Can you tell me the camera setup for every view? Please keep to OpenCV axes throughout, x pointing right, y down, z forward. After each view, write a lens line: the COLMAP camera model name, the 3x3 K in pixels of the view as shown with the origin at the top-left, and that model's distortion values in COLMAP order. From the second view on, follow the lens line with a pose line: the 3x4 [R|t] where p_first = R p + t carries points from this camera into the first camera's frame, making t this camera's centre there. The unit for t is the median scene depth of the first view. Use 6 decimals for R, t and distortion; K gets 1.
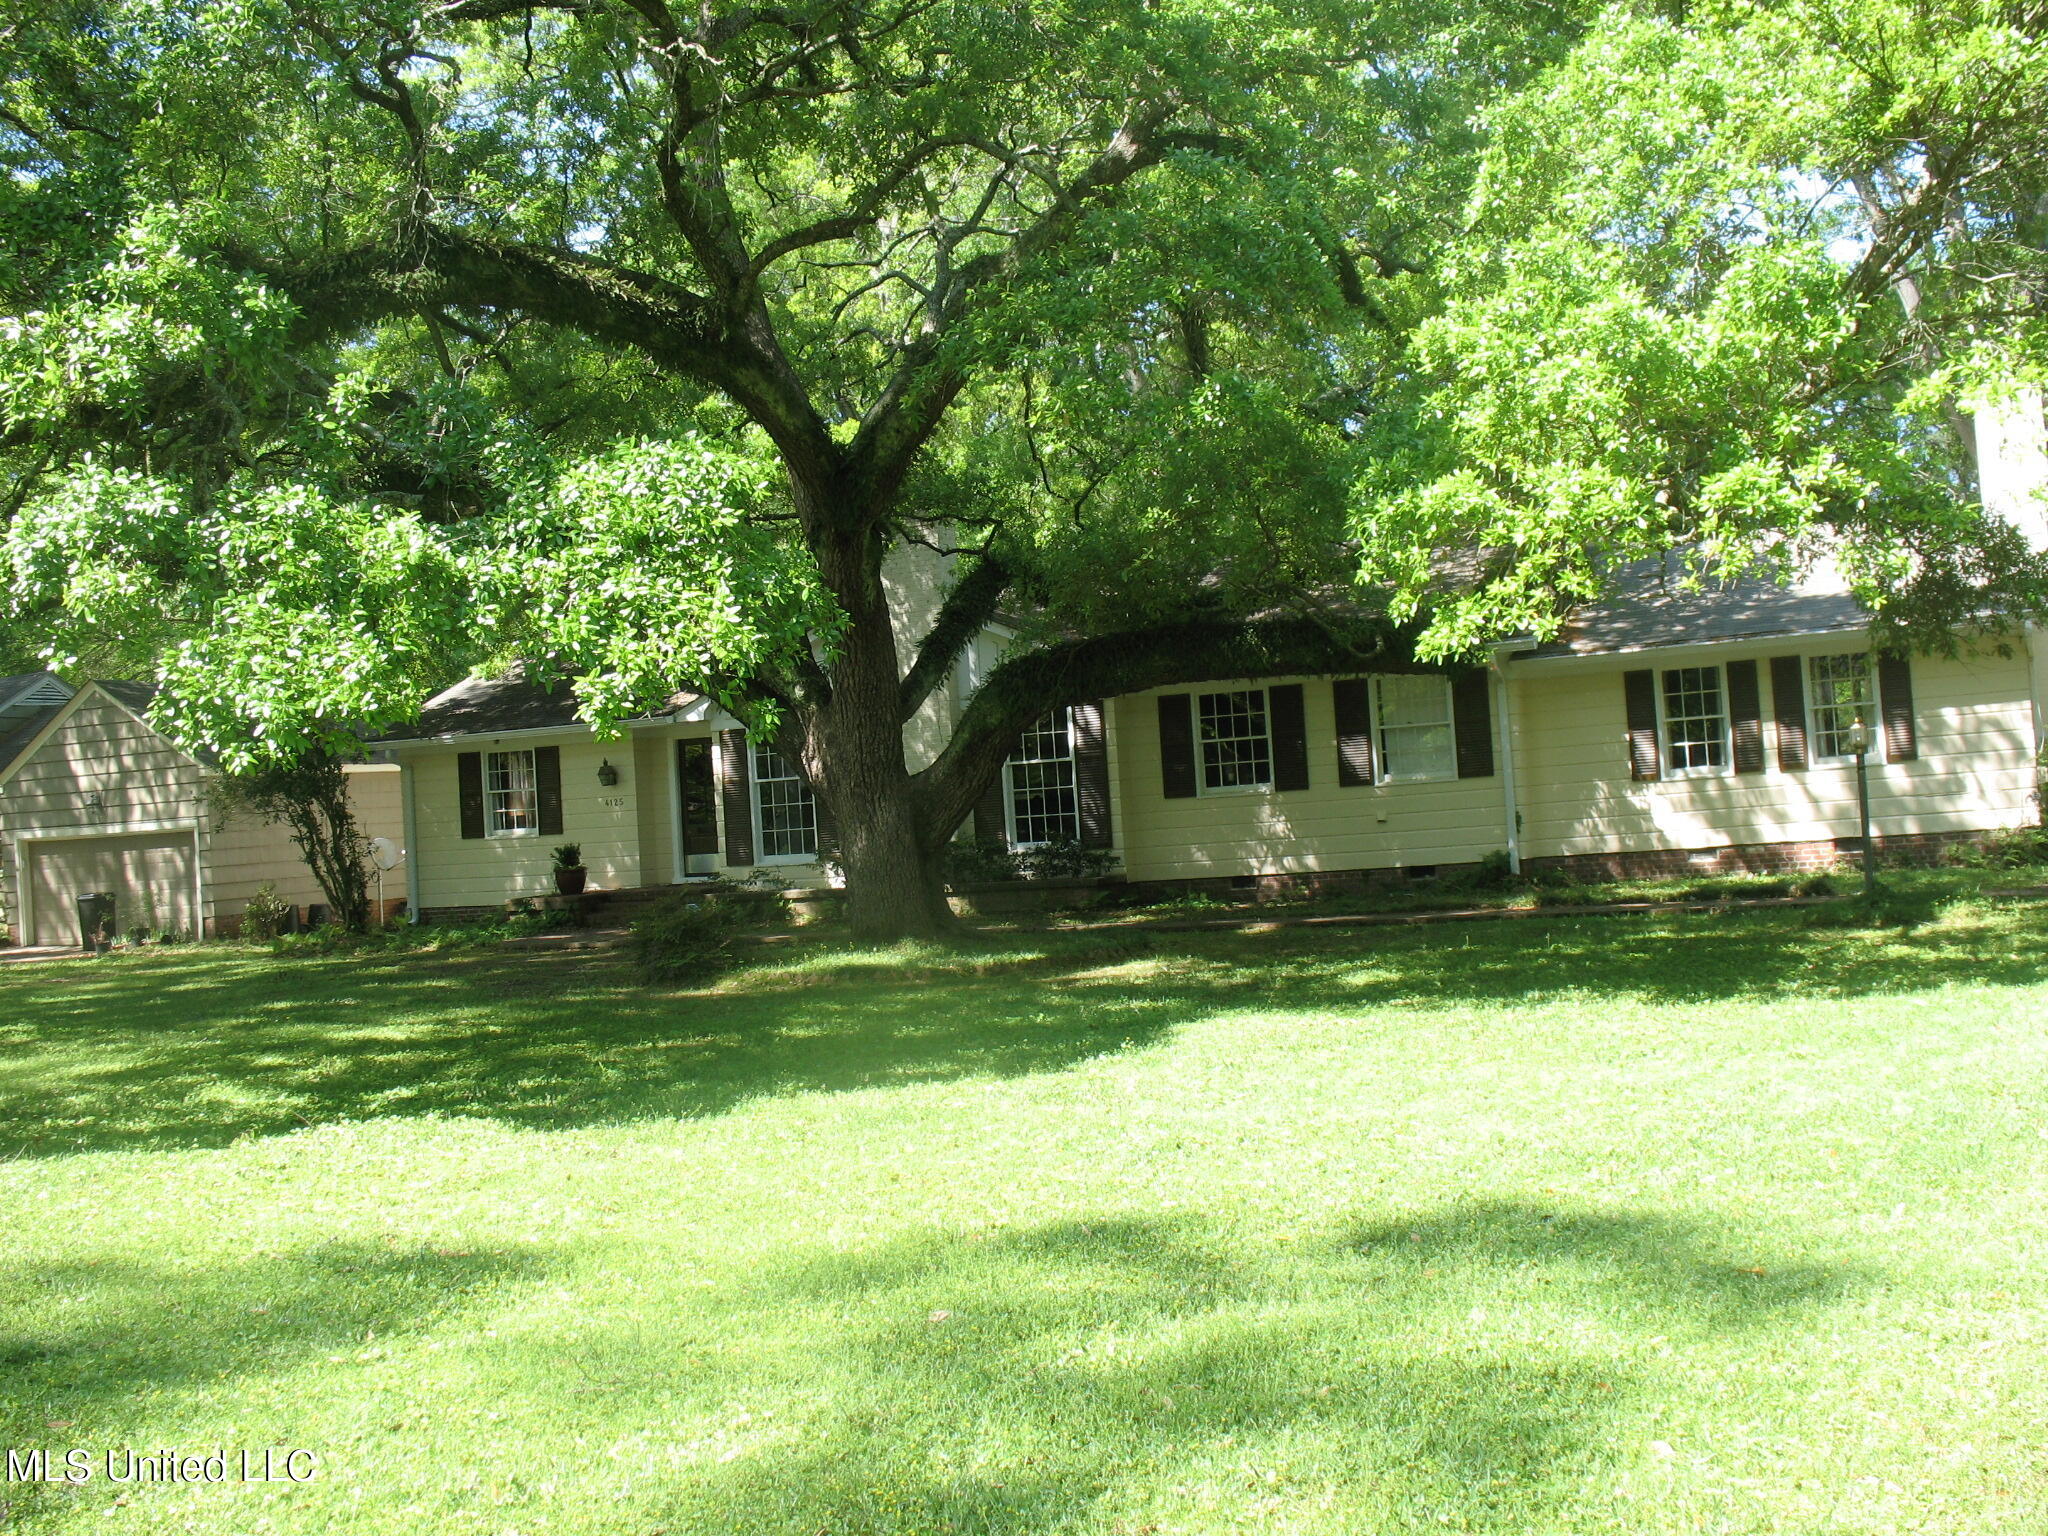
lens RADIAL K [[2071.7, 0, 1024.0], [0, 2071.7, 768.0], [0, 0, 1]] dist [-0.165721, 0.154510]
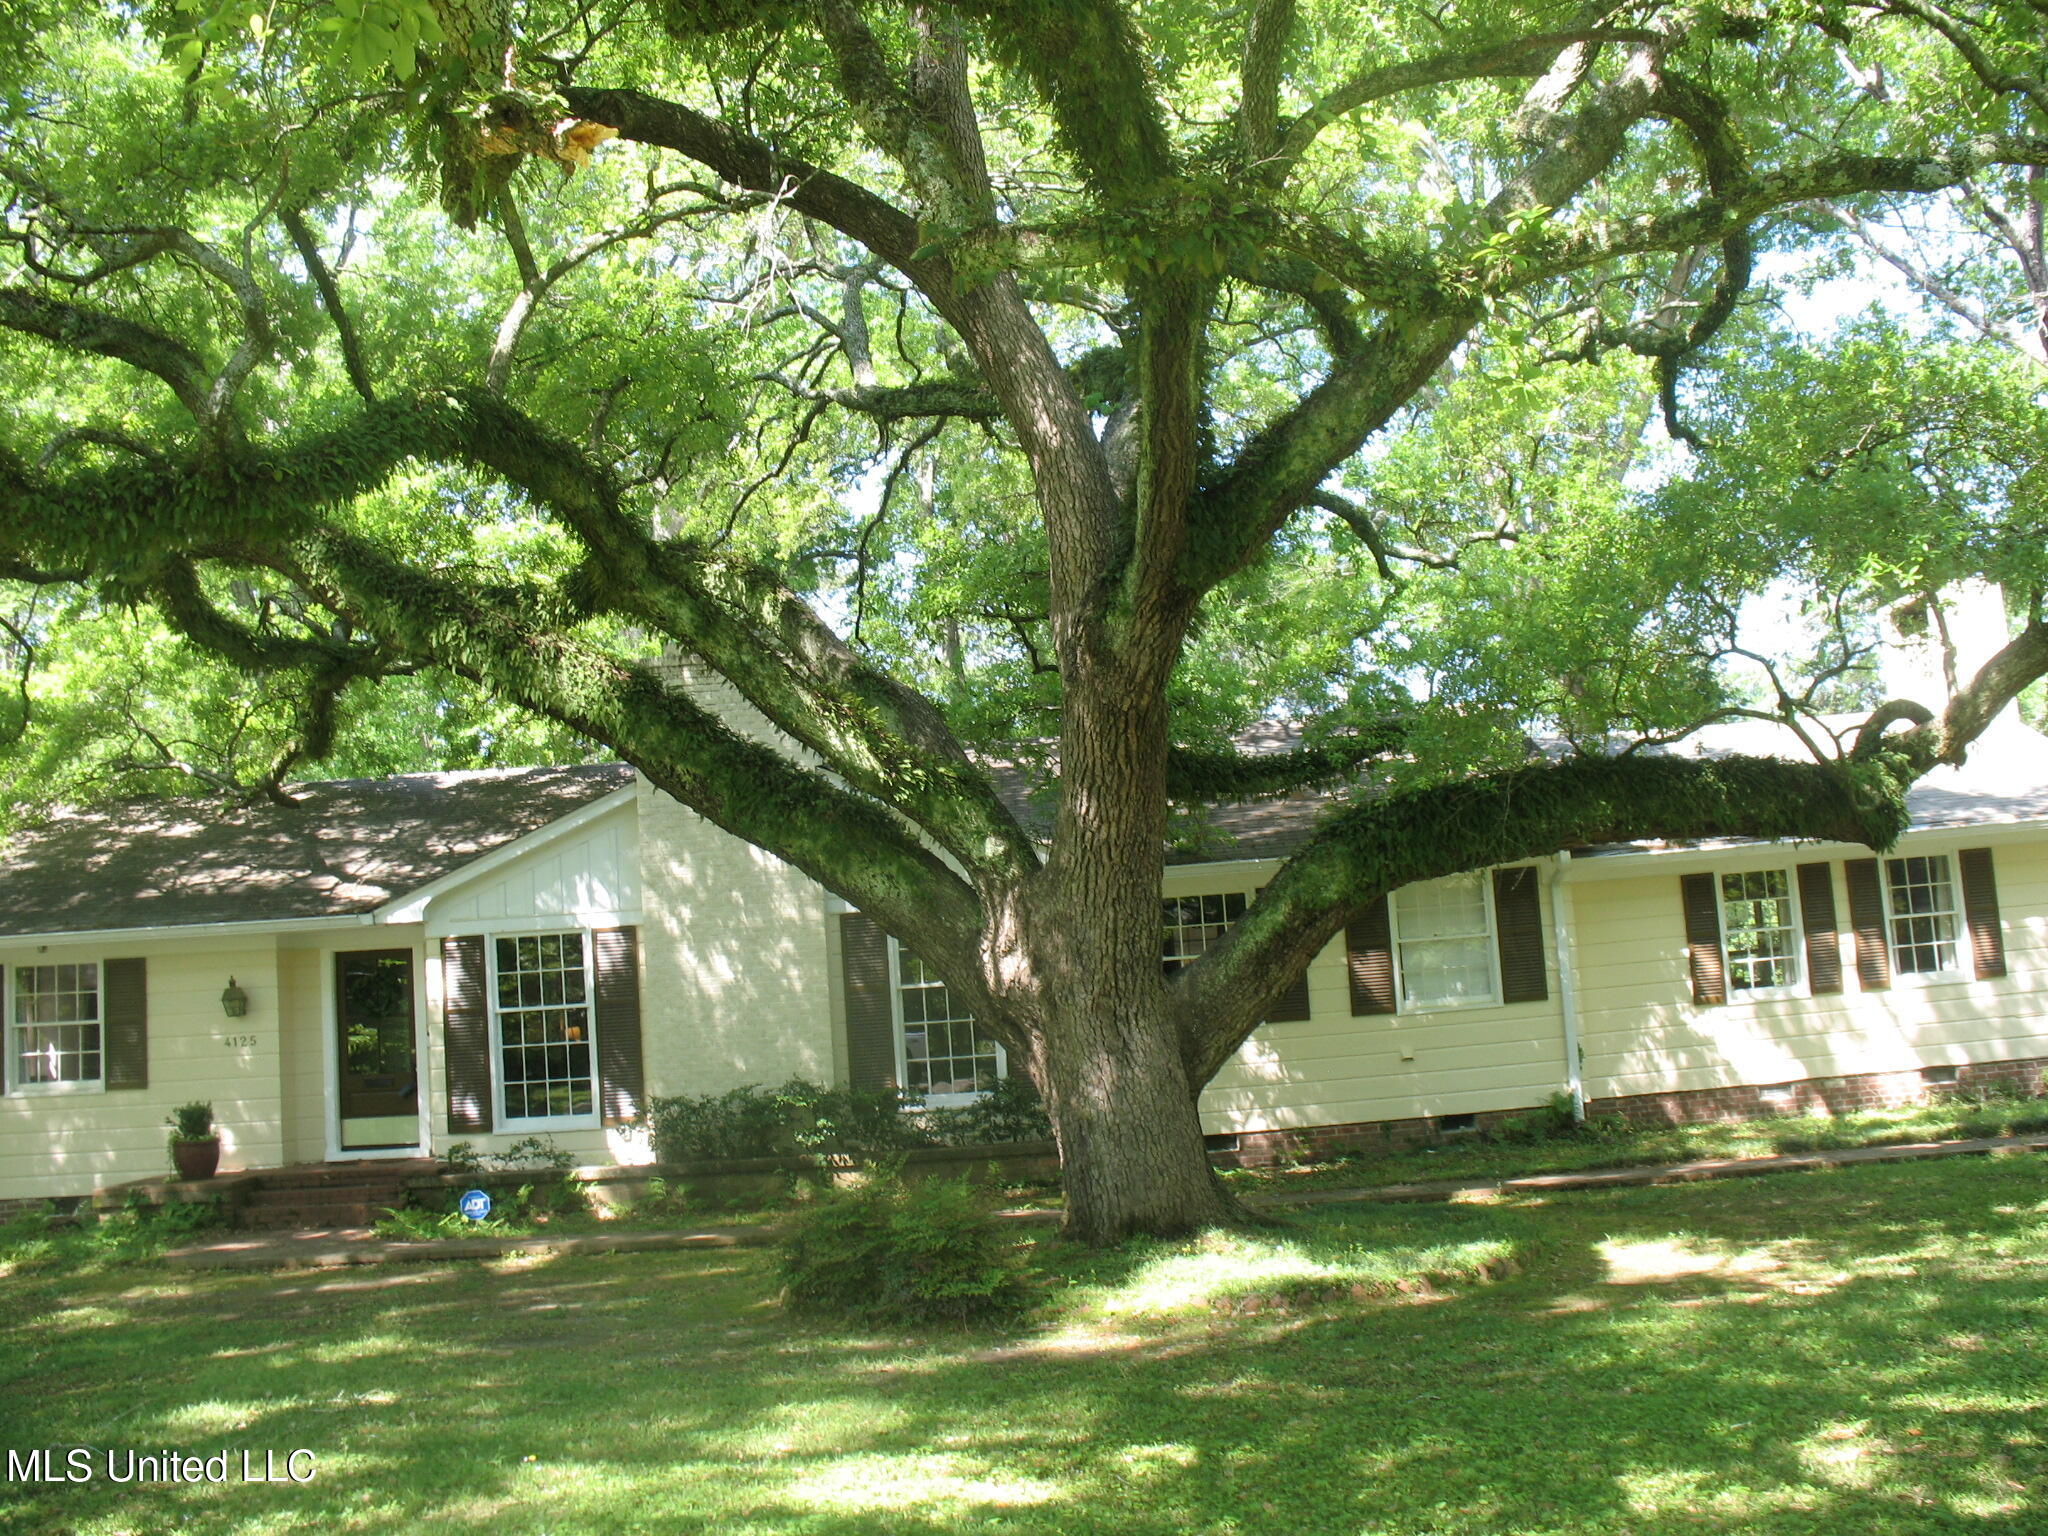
lens RADIAL K [[2071.7, 0, 1024.0], [0, 2071.7, 768.0], [0, 0, 1]] dist [-0.165721, 0.154510]
pose [[0.913722, 0.050307, 0.403213, -0.290246], [0.001937, 0.991756, -0.128127, 0.016362], [-0.406335, 0.117853, 0.906092, 0.339721]]
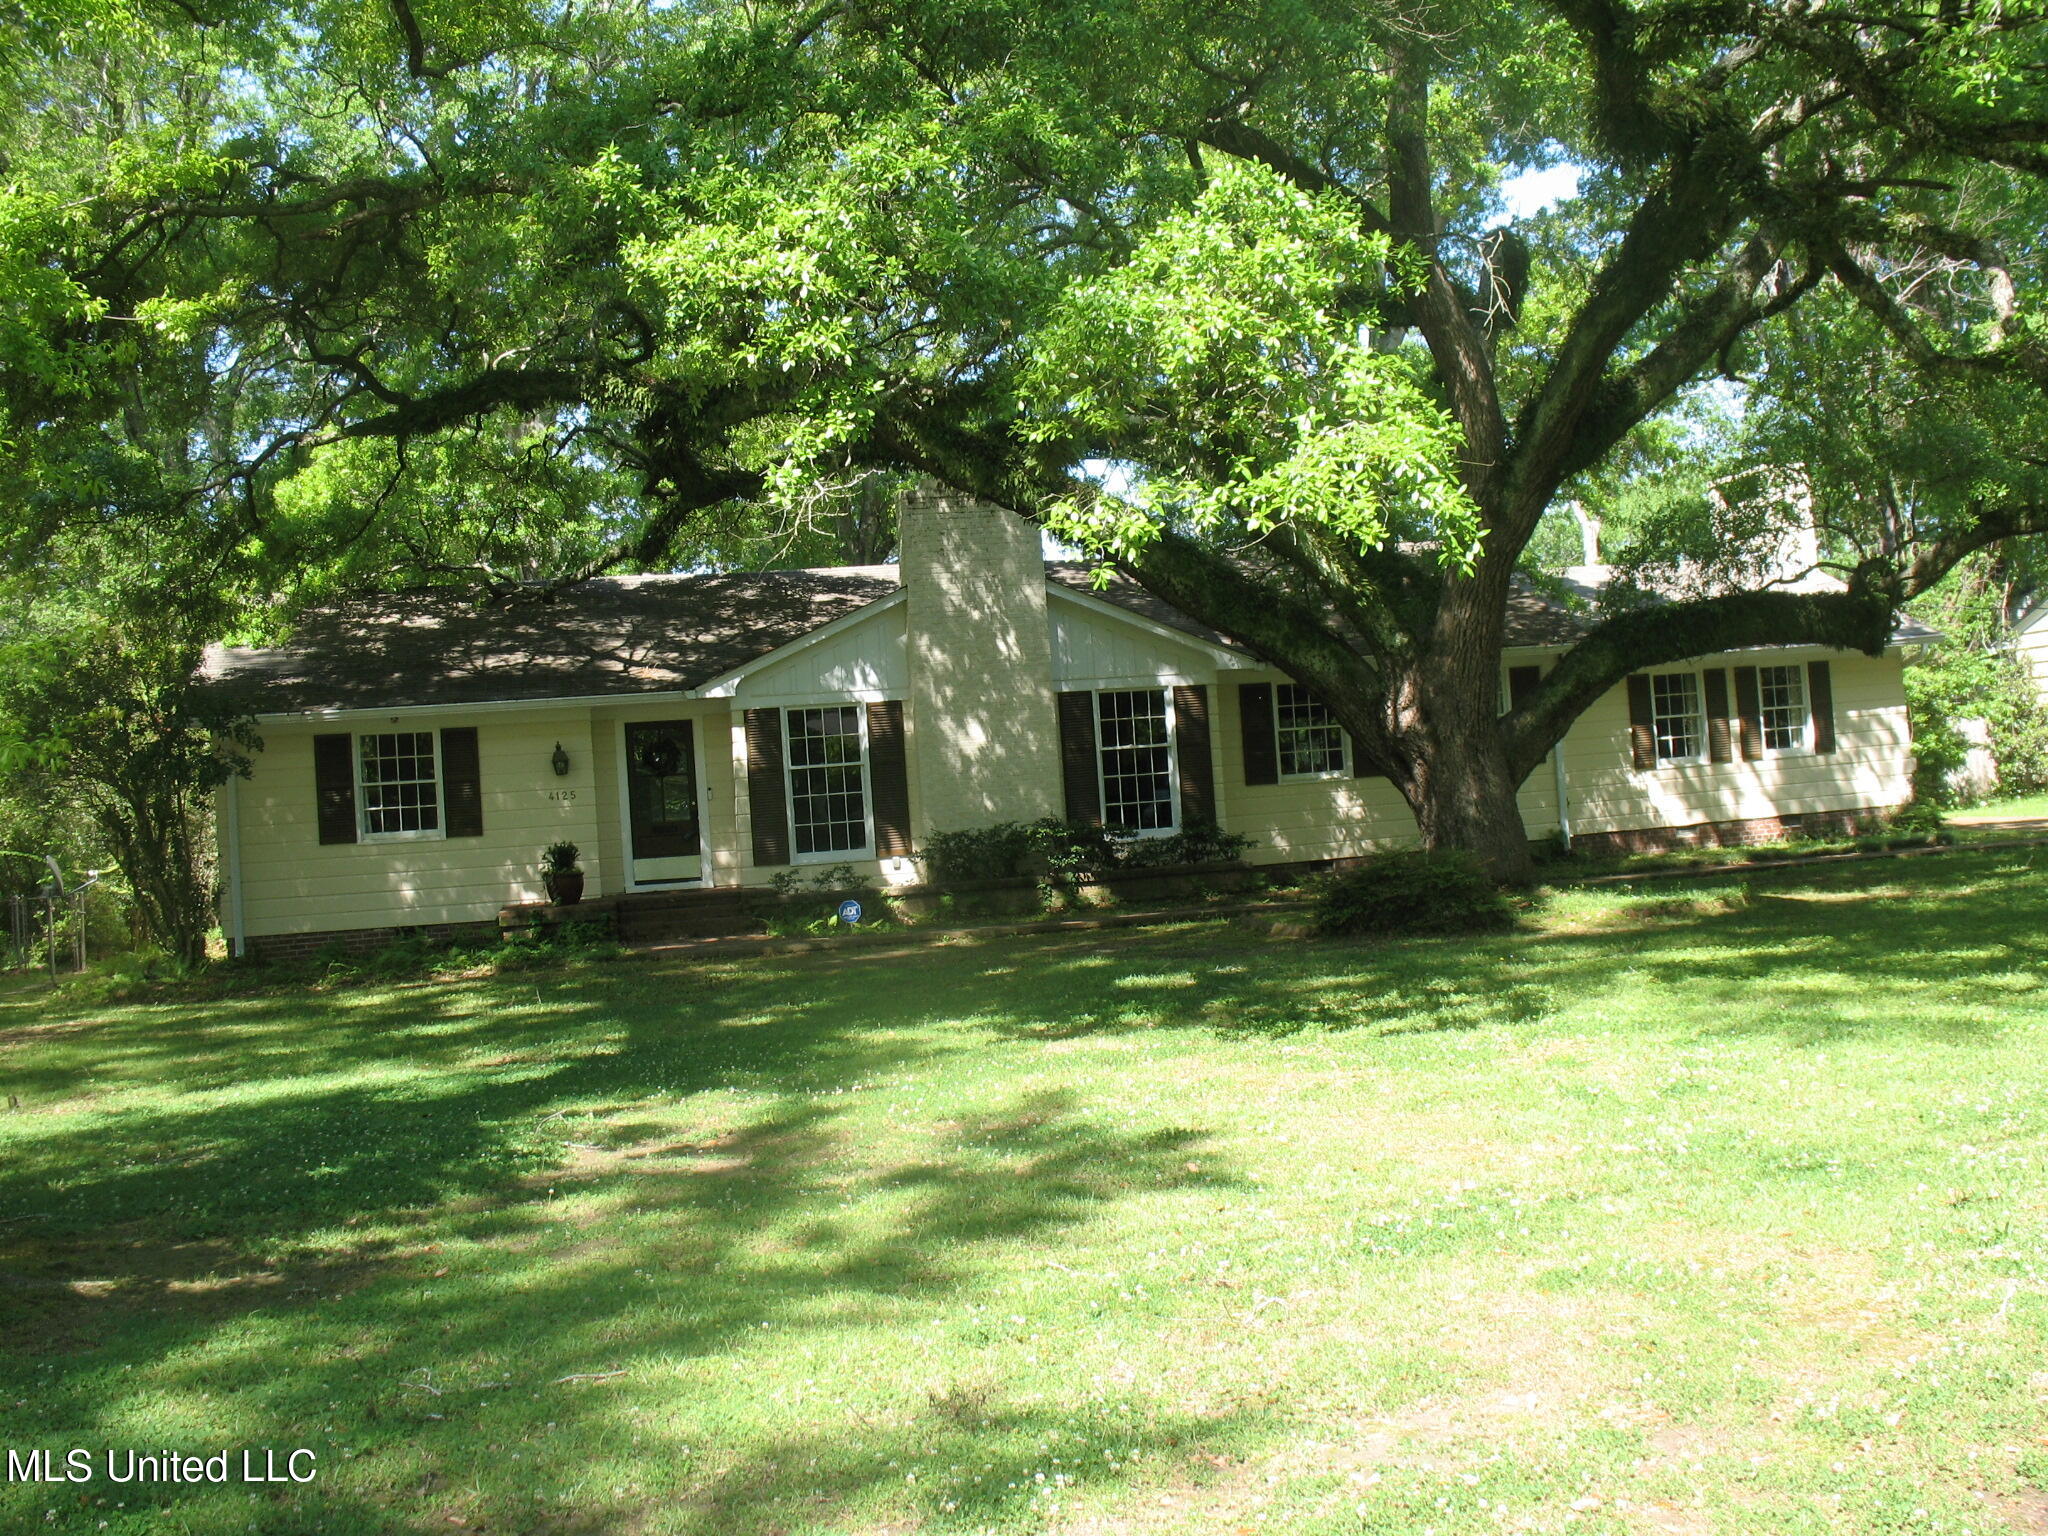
lens RADIAL K [[2071.7, 0, 1024.0], [0, 2071.7, 768.0], [0, 0, 1]] dist [-0.165721, 0.154510]
pose [[0.795093, 0.017288, 0.606241, -0.679391], [0.007487, 0.999238, -0.038314, 0.047616], [-0.606441, 0.035002, 0.794358, 0.278905]]
